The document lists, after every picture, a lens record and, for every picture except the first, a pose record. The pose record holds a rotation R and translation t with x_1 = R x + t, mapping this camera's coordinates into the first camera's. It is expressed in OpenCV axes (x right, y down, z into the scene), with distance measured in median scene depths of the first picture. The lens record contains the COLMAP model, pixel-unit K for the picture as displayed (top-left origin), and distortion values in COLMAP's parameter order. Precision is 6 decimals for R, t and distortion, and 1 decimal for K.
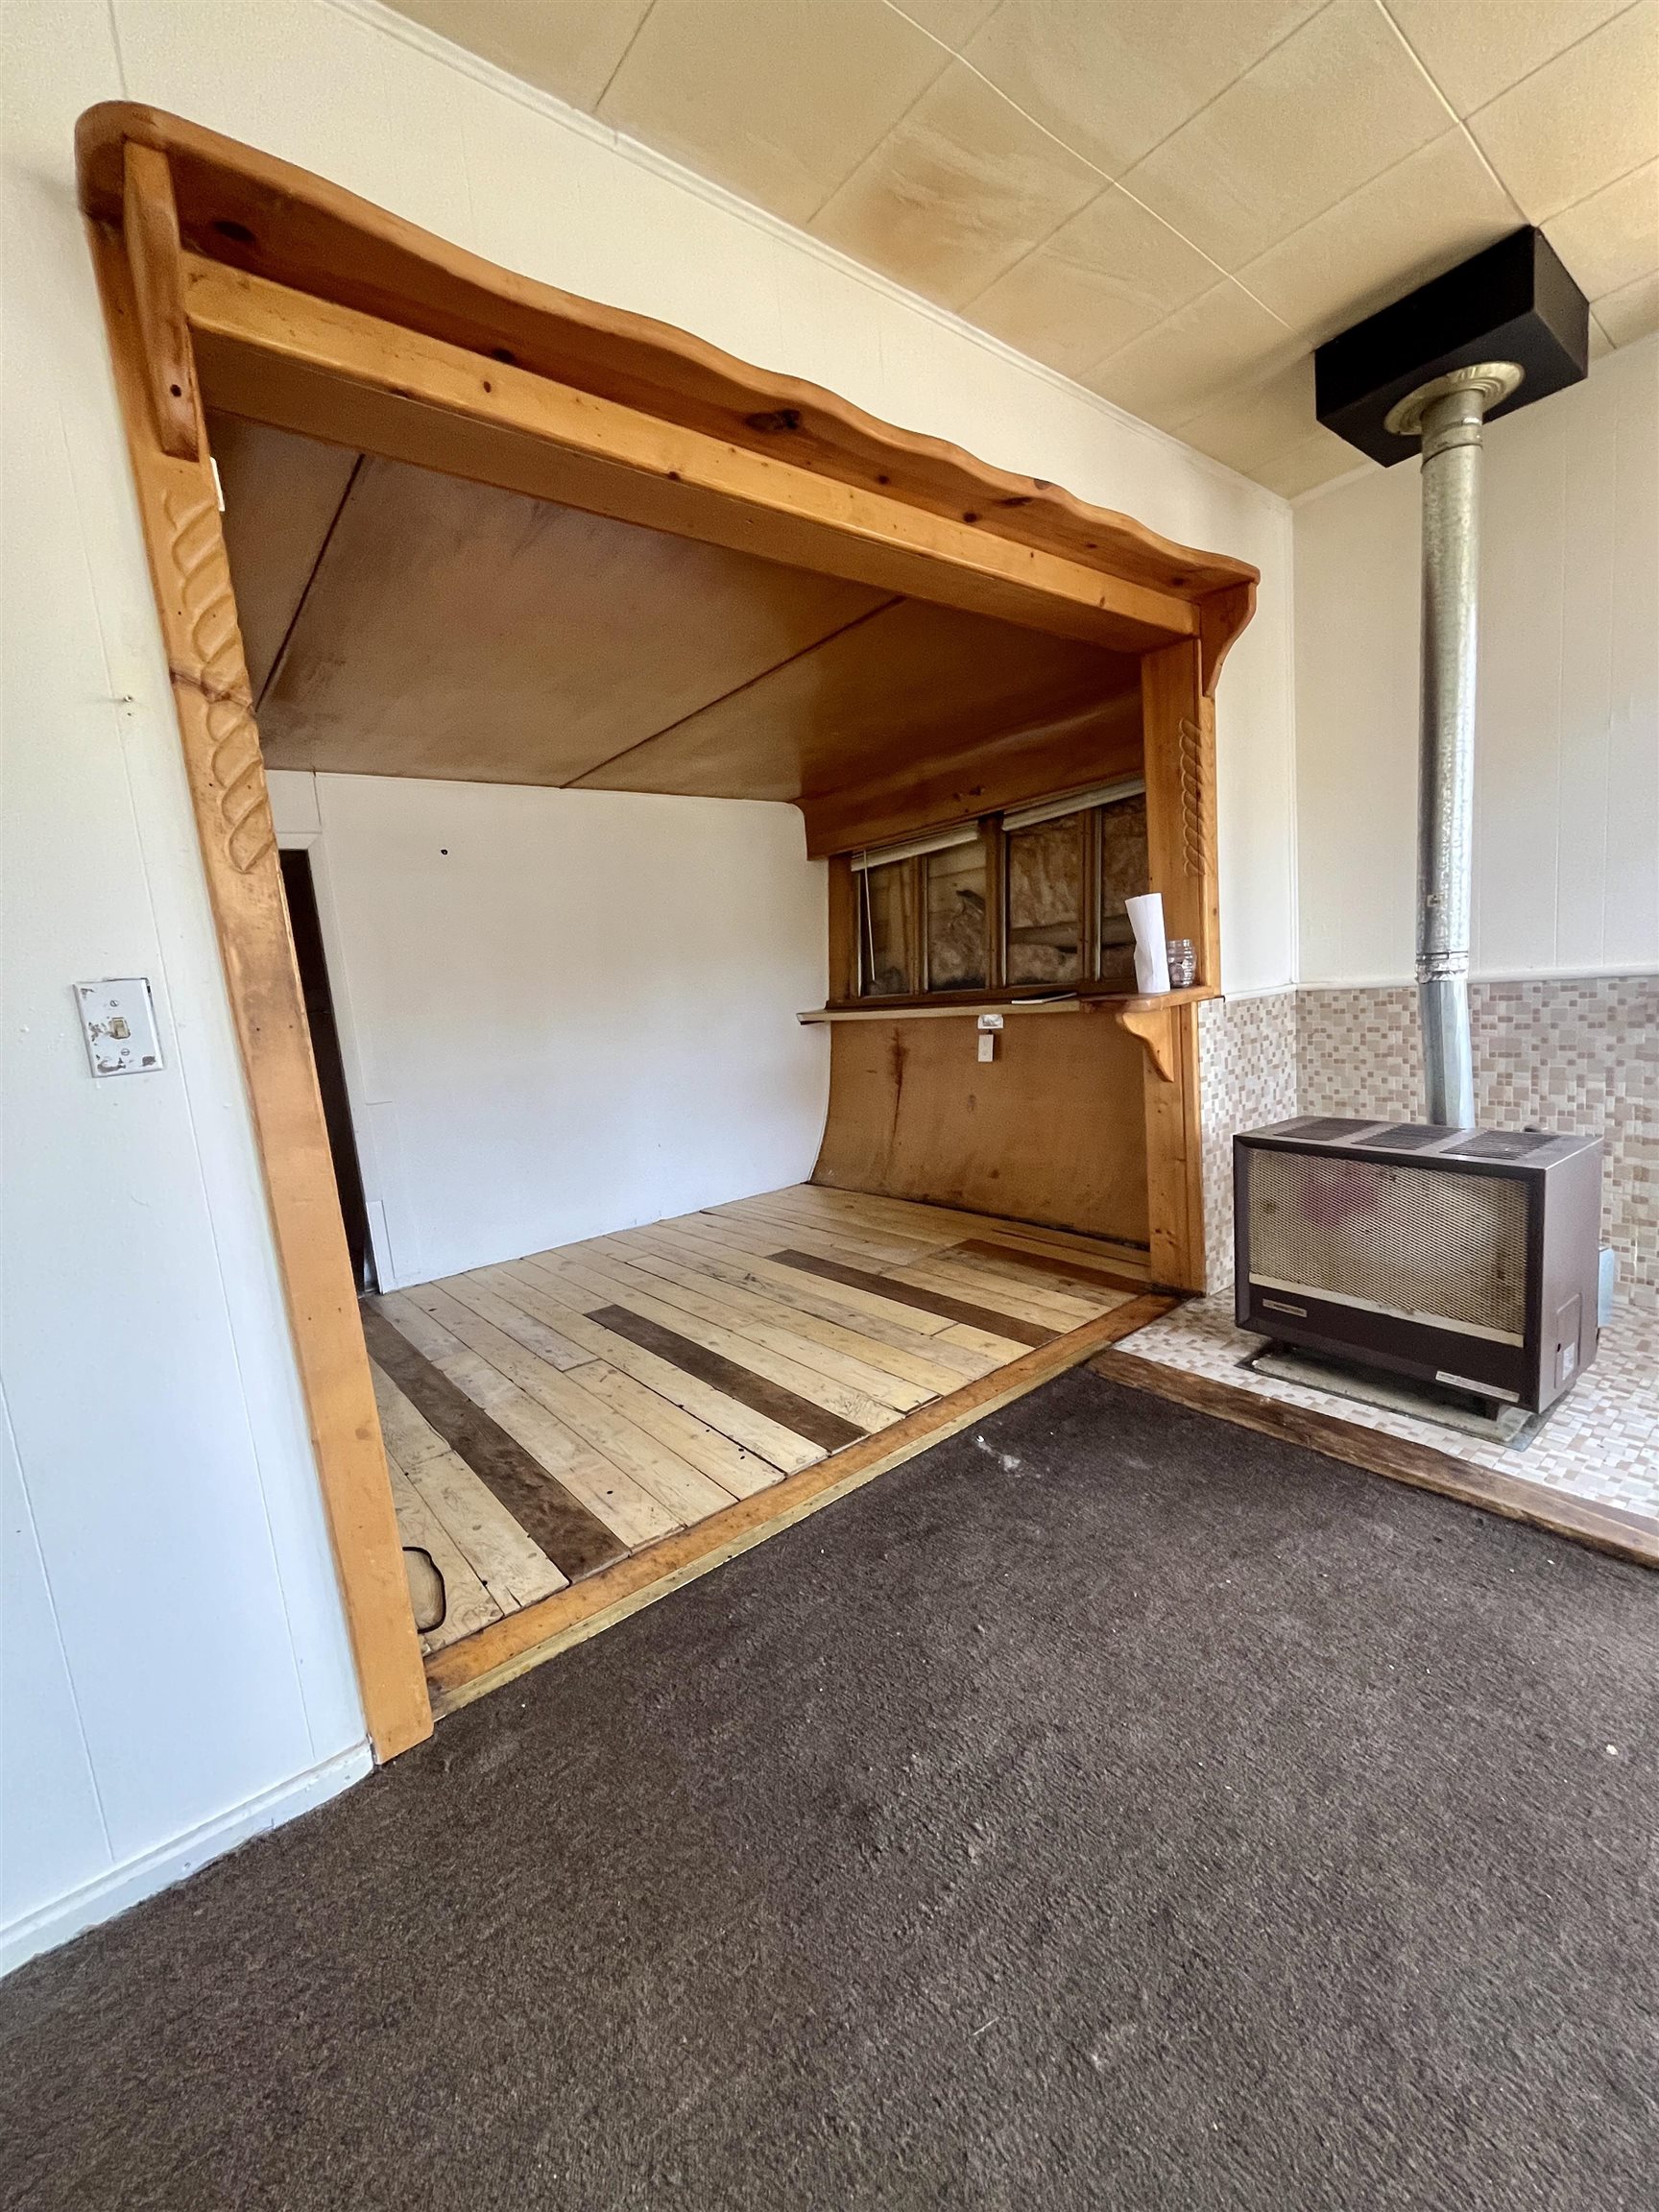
lens RADIAL K [[902.6, 0, 829.5], [0, 902.6, 1109.5], [0, 0, 1]] dist [-0.004423, 0.000524]
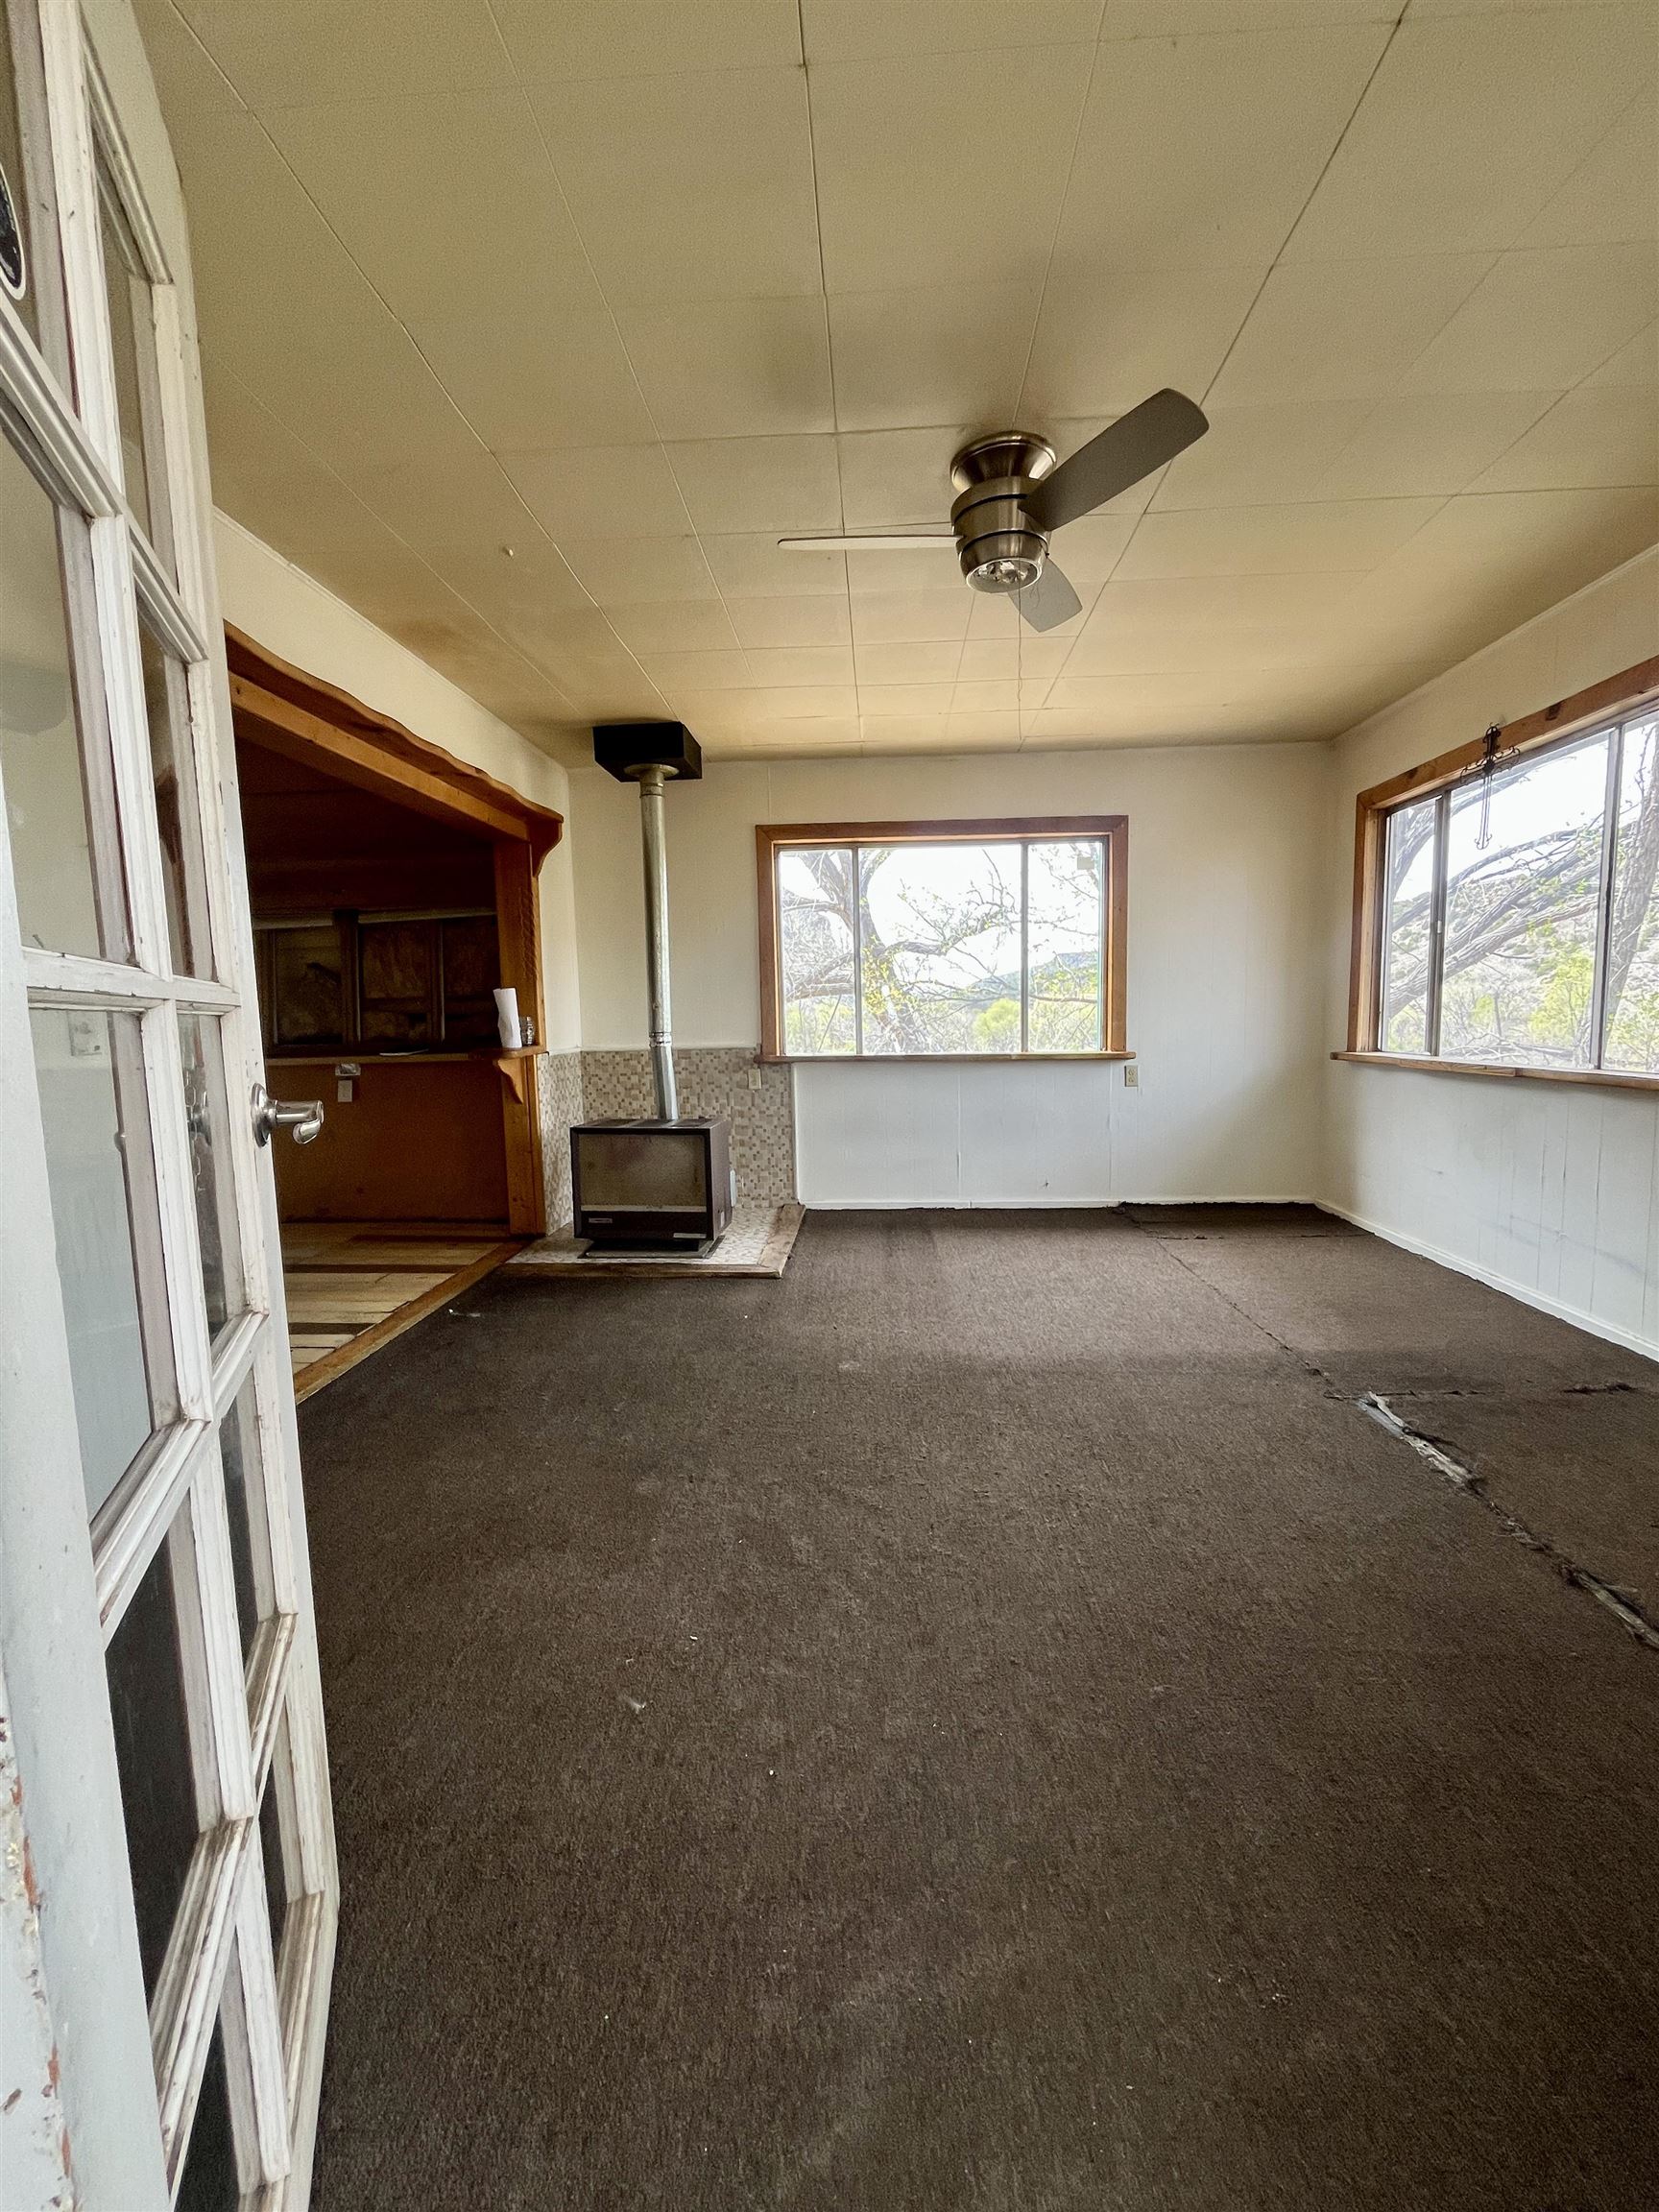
lens RADIAL K [[902.6, 0, 829.5], [0, 902.6, 1109.5], [0, 0, 1]] dist [-0.004423, 0.000524]
pose [[0.673740, -0.007488, 0.738931, -0.488053], [0.069112, 0.996204, -0.052920, 0.114078], [-0.735730, 0.086723, 0.671700, -0.539917]]
